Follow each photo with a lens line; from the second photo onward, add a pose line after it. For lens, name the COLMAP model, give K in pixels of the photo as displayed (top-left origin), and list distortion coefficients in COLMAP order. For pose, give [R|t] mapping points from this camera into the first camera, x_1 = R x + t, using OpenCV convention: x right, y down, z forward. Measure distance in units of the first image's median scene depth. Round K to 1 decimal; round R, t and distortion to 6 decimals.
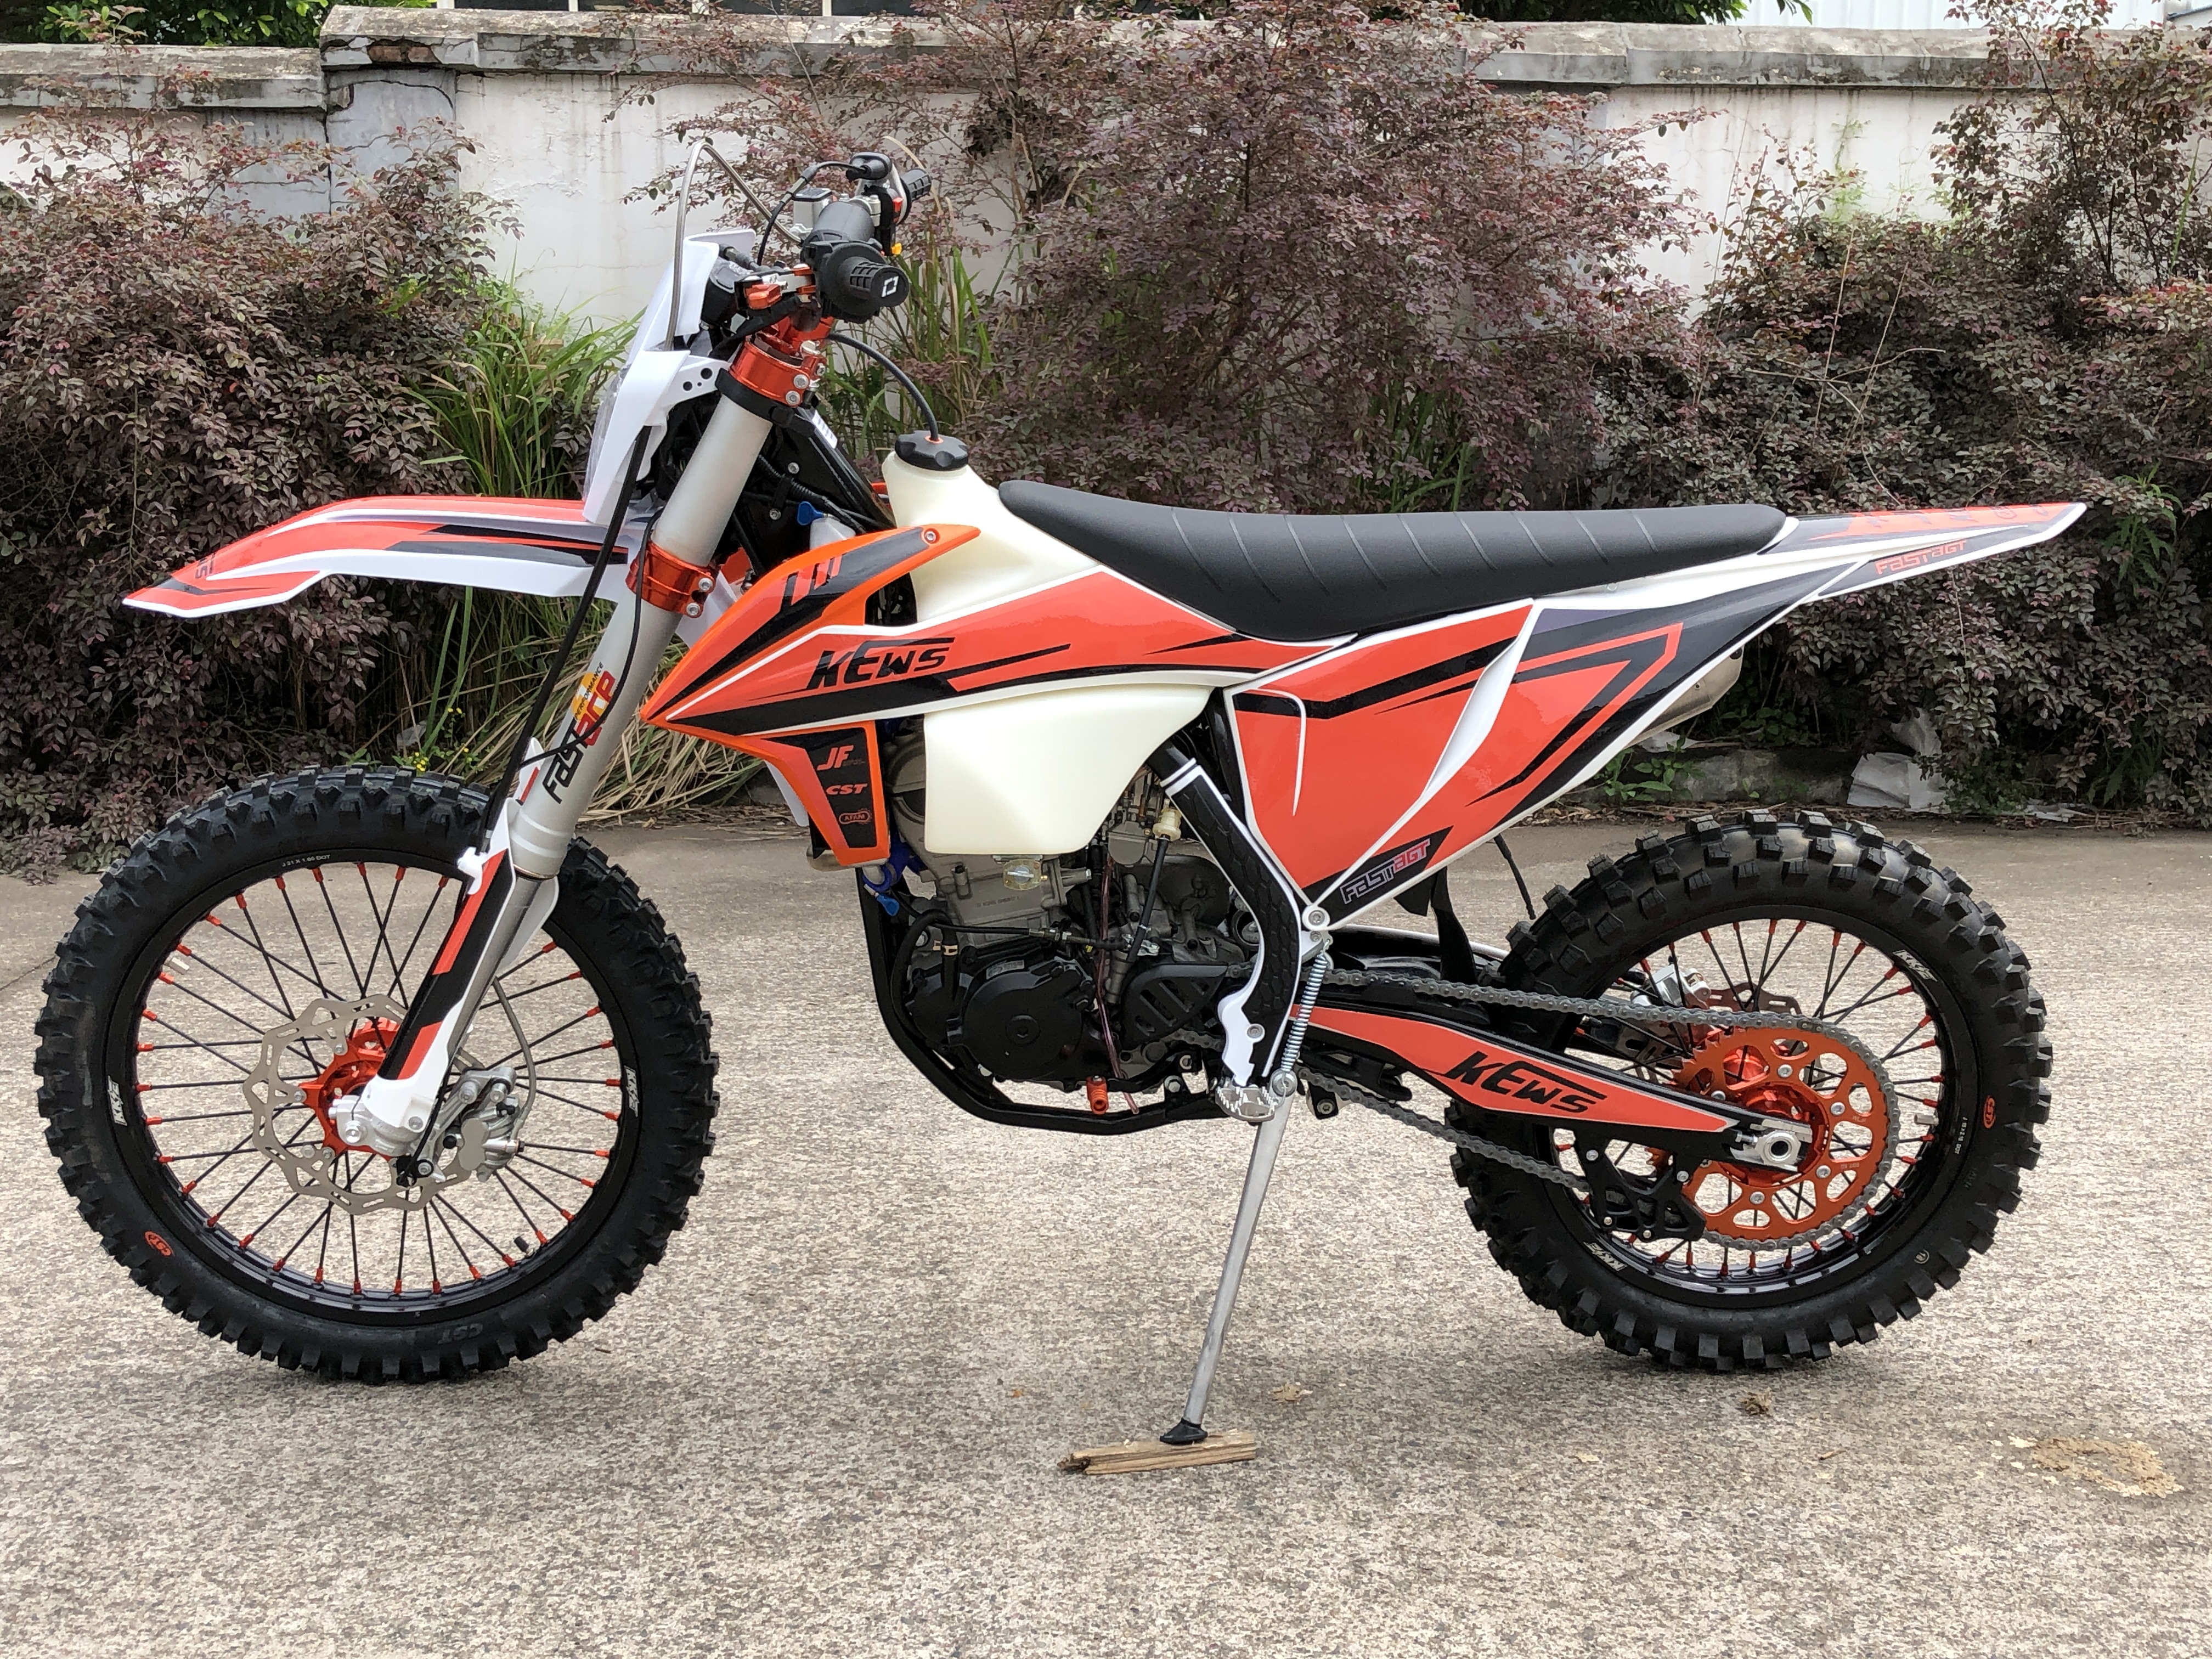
lens RADIAL K [[2553.5, 0, 1118.7], [0, 2553.5, 860.9], [0, 0, 1]] dist [0.046059, -0.125179]
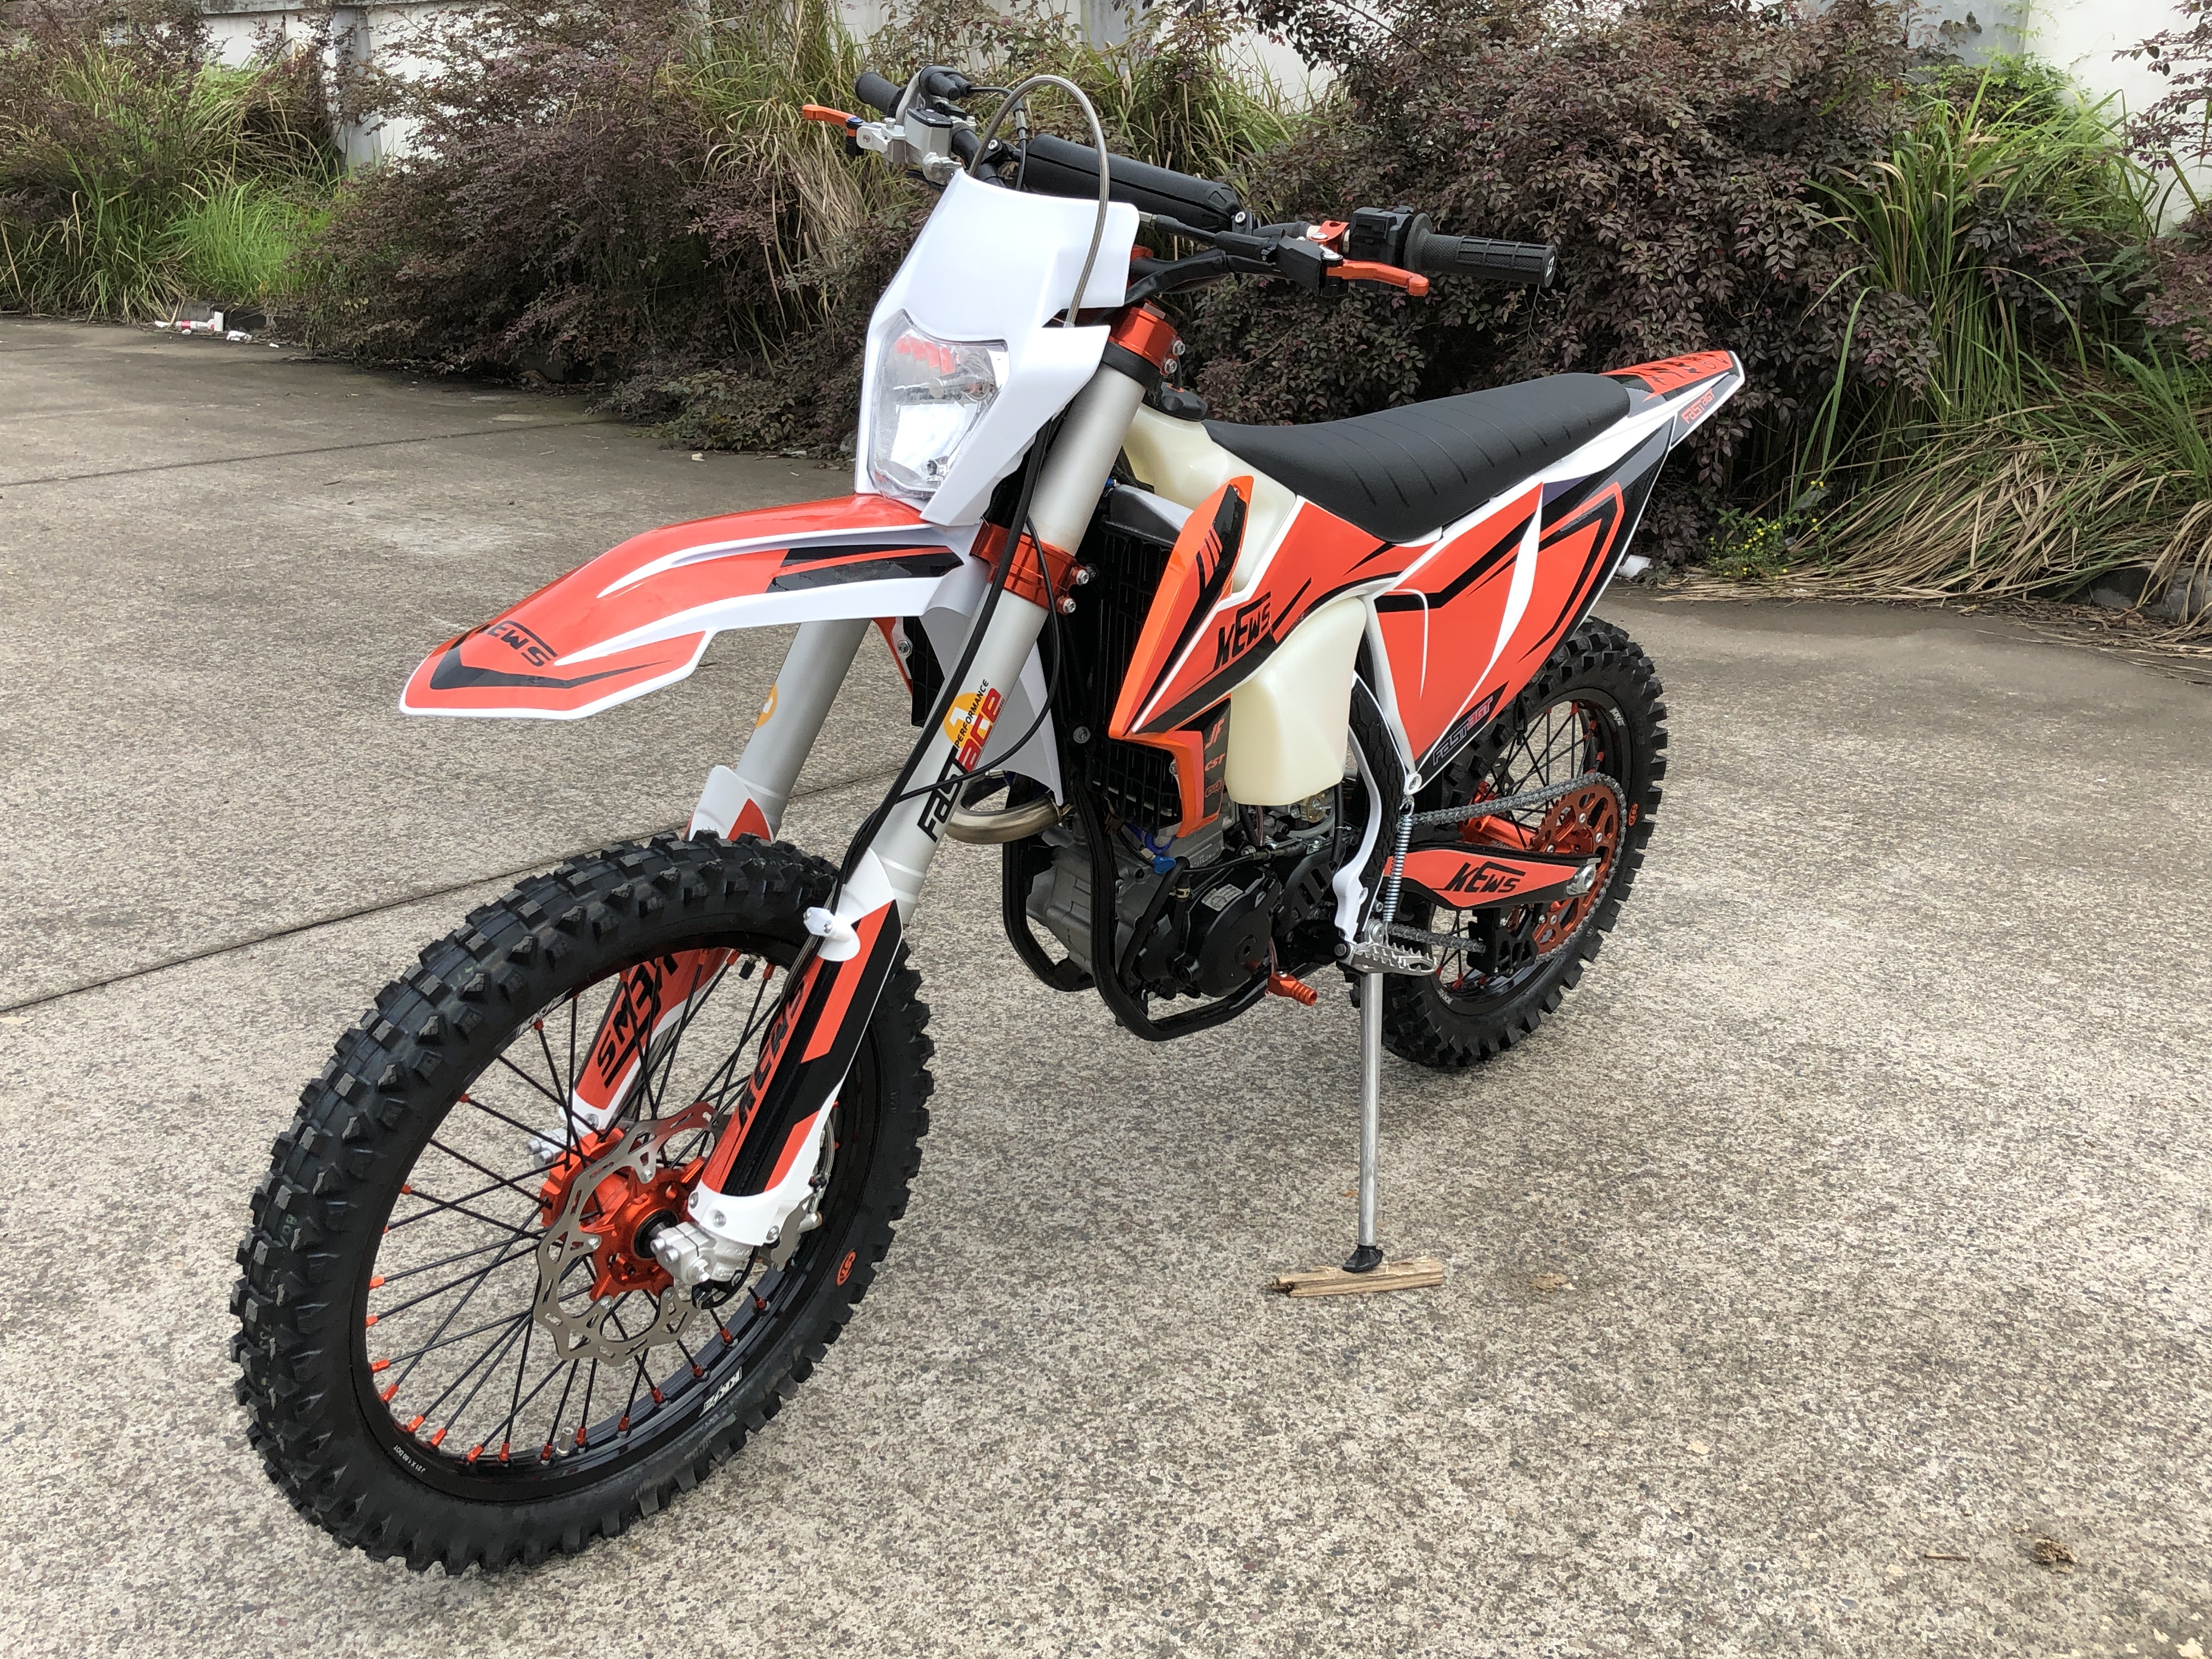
lens RADIAL K [[2194.6, 0, 1123.6], [0, 2194.6, 819.9], [0, 0, 1]] dist [-0.008581, 0.044983]
pose [[0.687445, 0.215423, -0.693550, 0.236450], [-0.125160, 0.975847, 0.179048, -0.050746], [0.715370, -0.036281, 0.697803, 0.115721]]
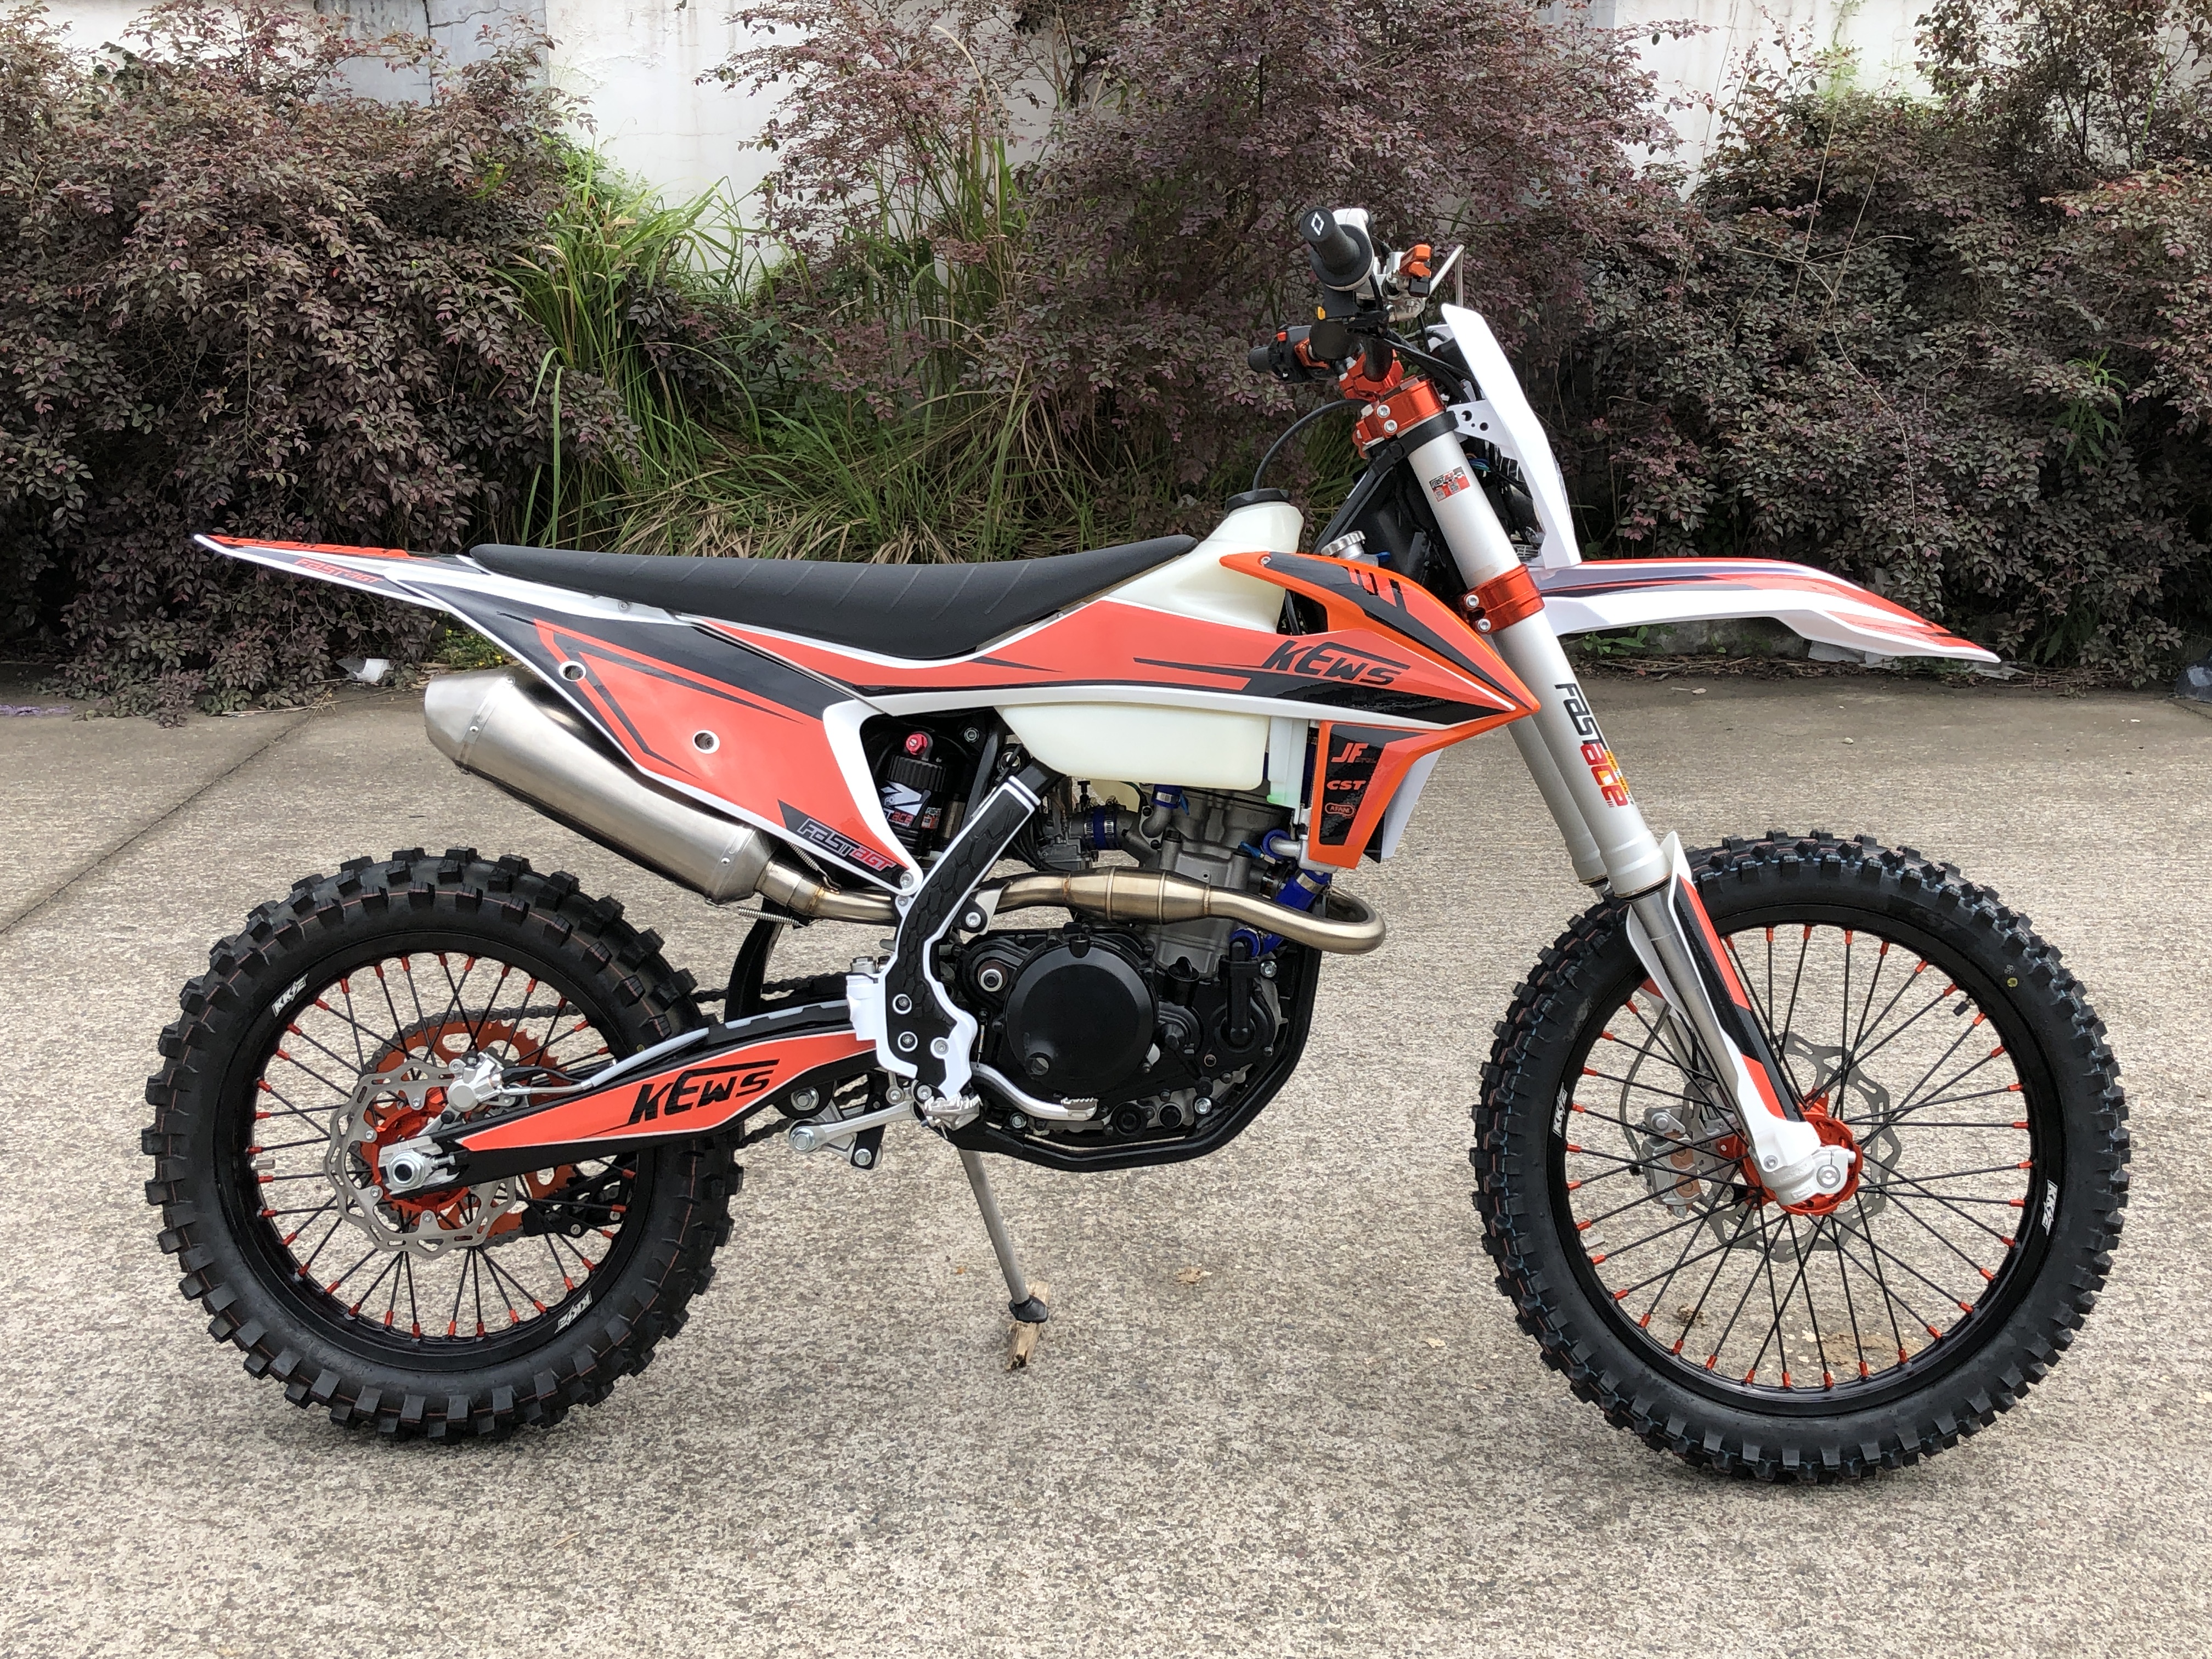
lens RADIAL K [[2371.1, 0, 1118.5], [0, 2371.1, 821.3], [0, 0, 1]] dist [0.079276, -0.219032]
pose [[0.999257, 0.015758, -0.035177, 0.030821], [-0.012596, 0.996010, 0.088351, -0.043261], [0.036429, -0.087842, 0.995468, -0.032143]]
